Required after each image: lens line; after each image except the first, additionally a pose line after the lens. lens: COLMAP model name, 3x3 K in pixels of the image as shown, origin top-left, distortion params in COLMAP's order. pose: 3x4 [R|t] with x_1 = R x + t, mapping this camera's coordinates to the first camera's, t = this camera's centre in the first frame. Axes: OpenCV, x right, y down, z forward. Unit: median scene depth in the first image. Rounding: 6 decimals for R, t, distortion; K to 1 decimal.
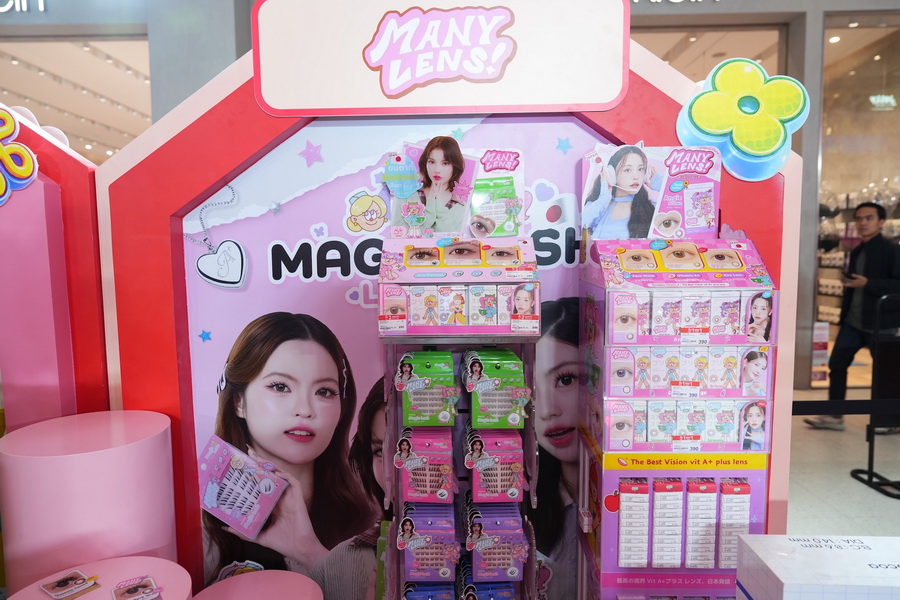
lens RADIAL K [[619.7, 0, 449.6], [0, 619.7, 304.3], [0, 0, 1]] dist [-0.010275, 0.000827]
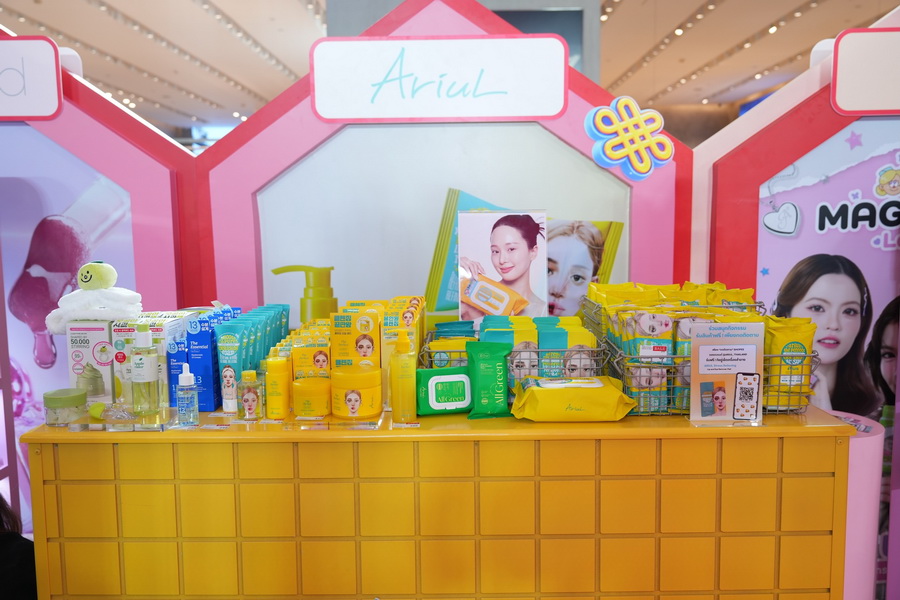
lens RADIAL K [[784.1, 0, 449.7], [0, 784.1, 297.0], [0, 0, 1]] dist [0.000154, 0.002001]
pose [[0.999969, -0.007542, 0.002439, -1.115488], [0.007471, 0.999591, 0.027609, 0.054693], [-0.002646, -0.027590, 0.999616, -0.763298]]
